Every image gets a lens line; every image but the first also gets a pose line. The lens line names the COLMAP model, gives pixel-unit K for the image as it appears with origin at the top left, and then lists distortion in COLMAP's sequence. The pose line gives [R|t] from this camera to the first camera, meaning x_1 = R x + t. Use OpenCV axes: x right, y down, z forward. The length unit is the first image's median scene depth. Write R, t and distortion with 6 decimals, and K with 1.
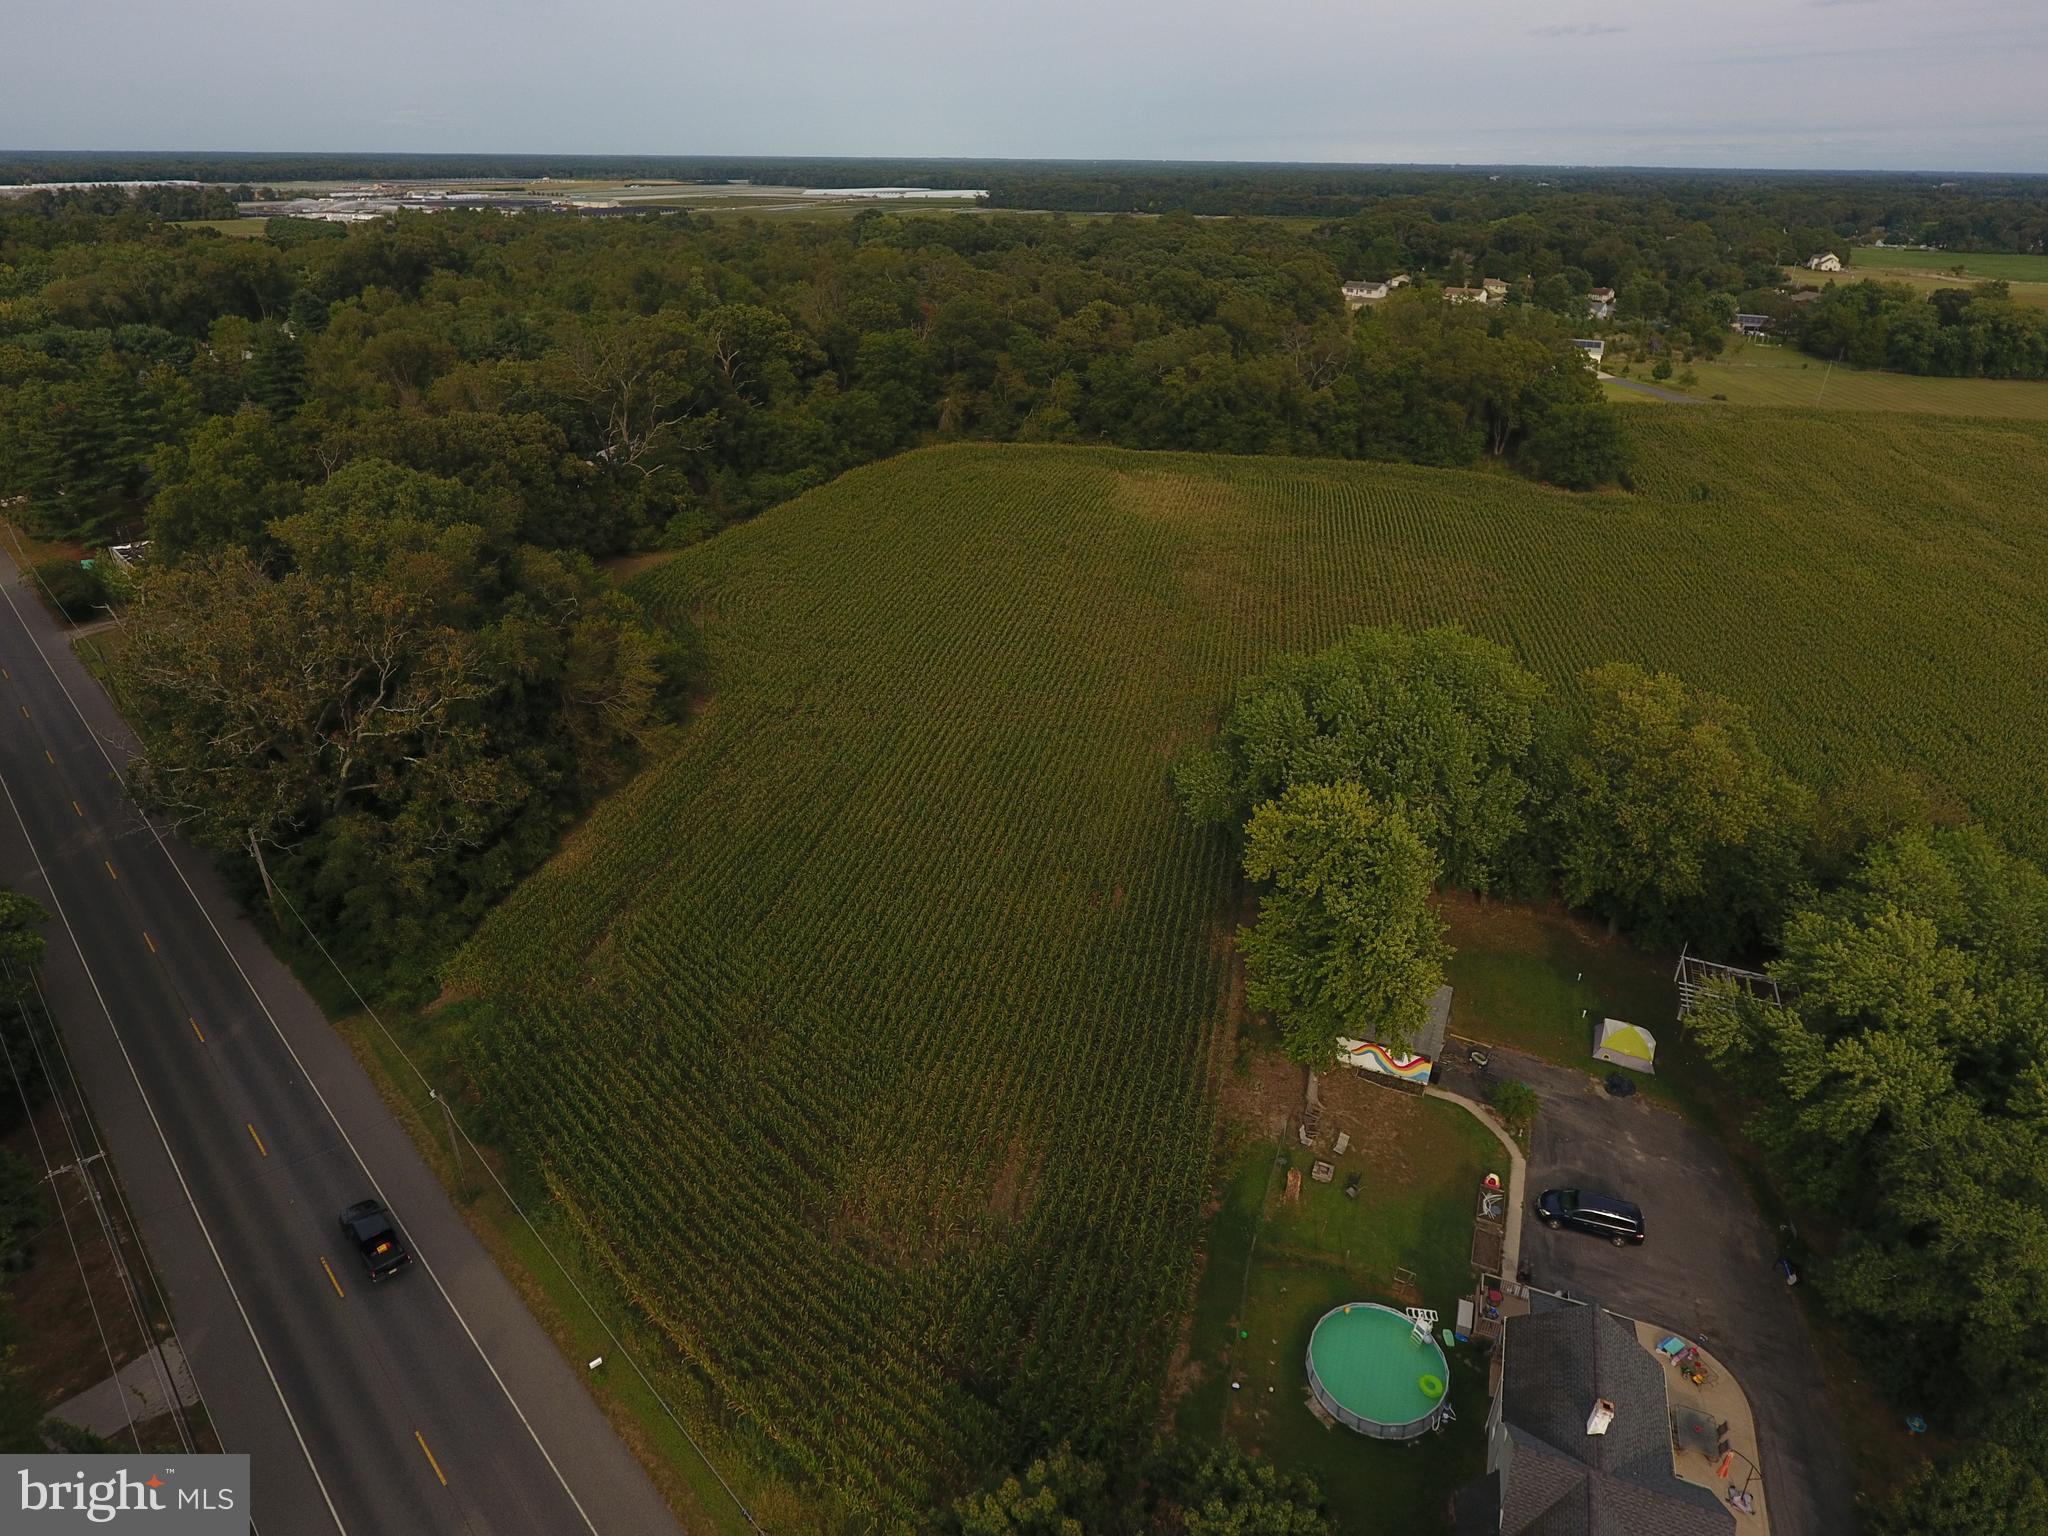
lens RADIAL K [[1204.7, 0, 1009.8], [0, 1204.7, 761.8], [0, 0, 1]] dist [-0.001282, -0.001609]
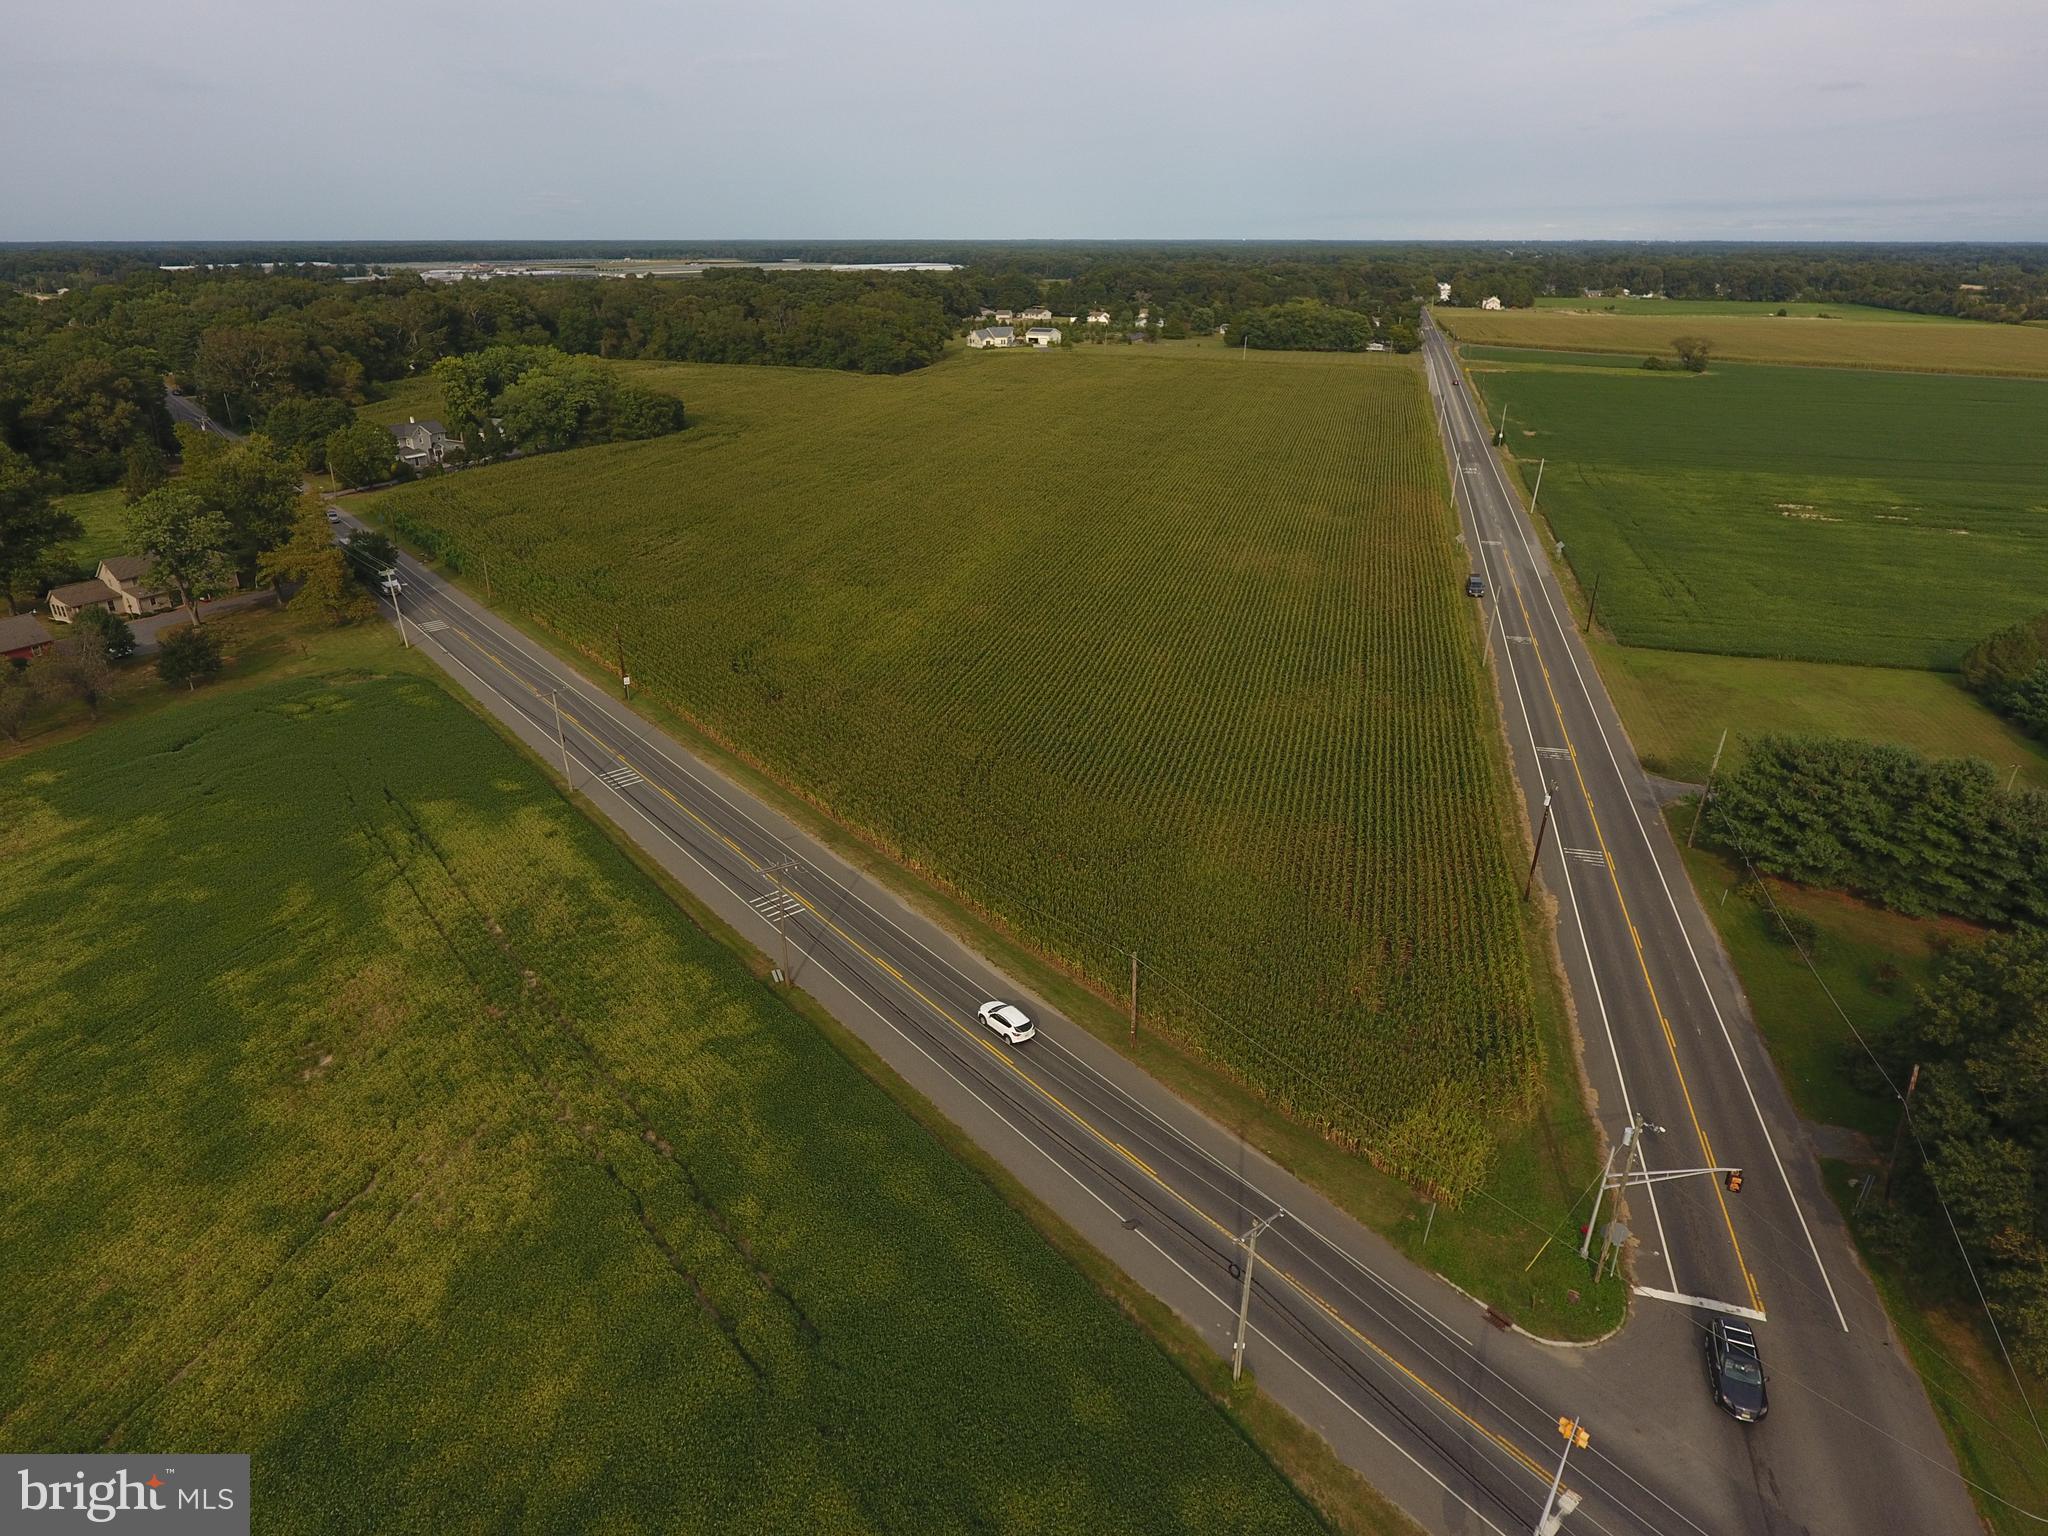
lens RADIAL K [[1204.7, 0, 1009.8], [0, 1204.7, 761.8], [0, 0, 1]] dist [-0.001282, -0.001609]
pose [[0.997154, 0.020904, -0.072435, 0.812652], [-0.024921, 0.998175, -0.055010, 0.517157], [0.071153, 0.056659, 0.995855, -0.965974]]
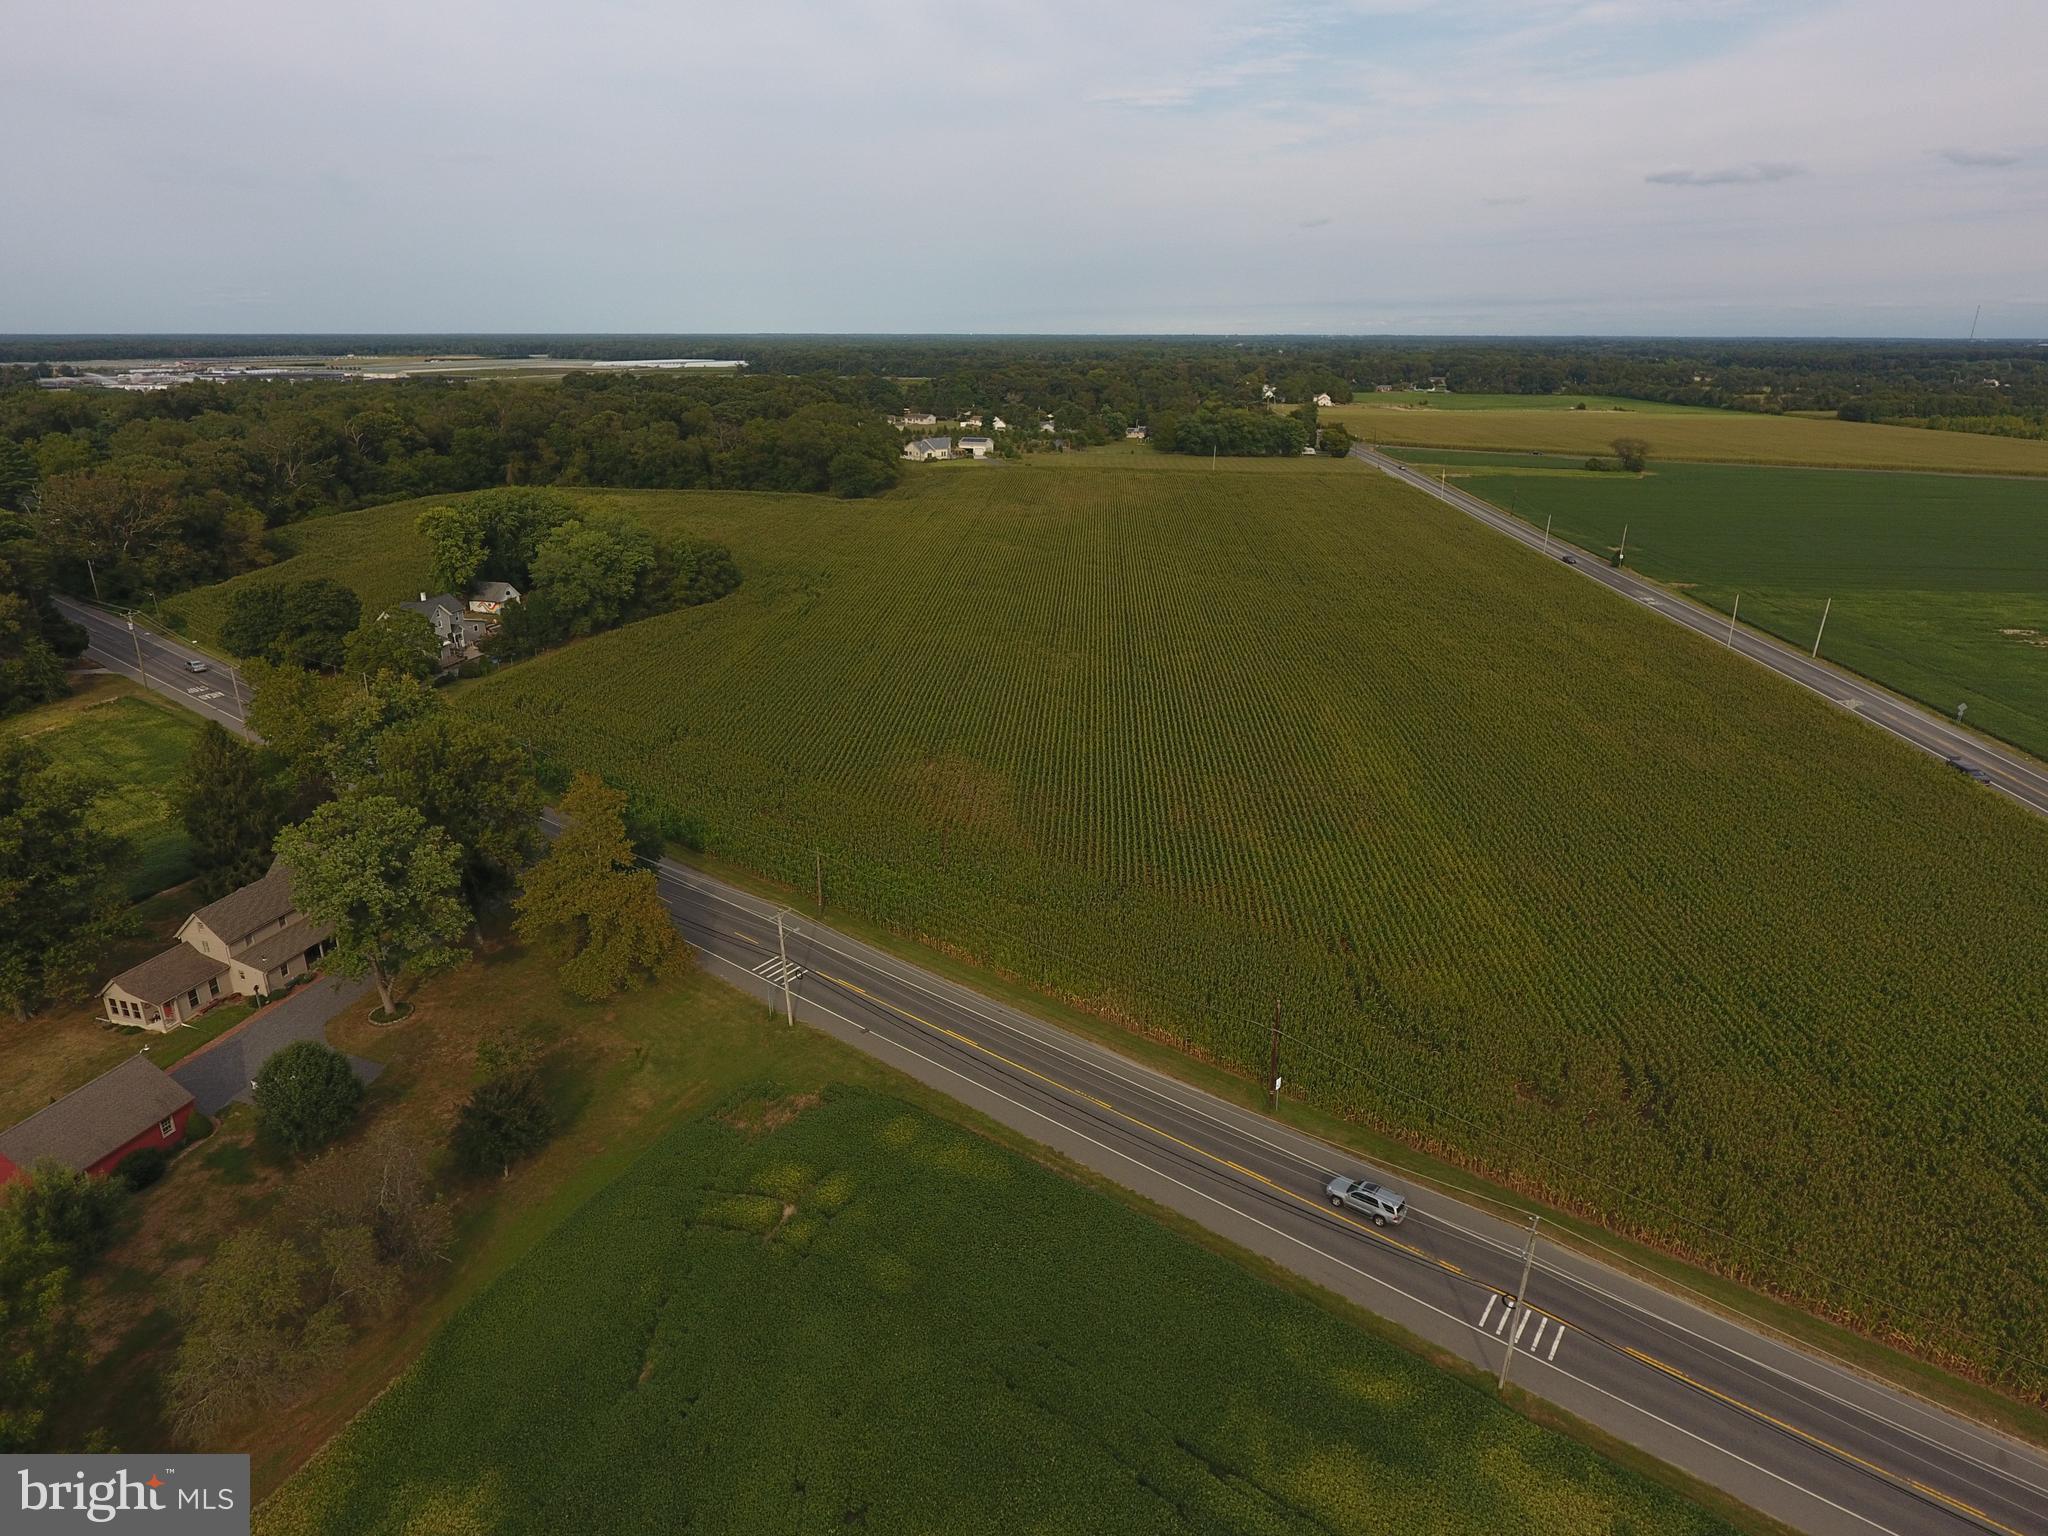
lens RADIAL K [[1199.9, 0, 1009.3], [0, 1199.9, 765.6], [0, 0, 1]] dist [-0.002937, -0.000287]
pose [[0.990550, -0.054388, 0.125909, 0.424639], [0.068843, 0.991154, -0.113466, 0.376755], [-0.118624, 0.121062, 0.985532, -0.740155]]
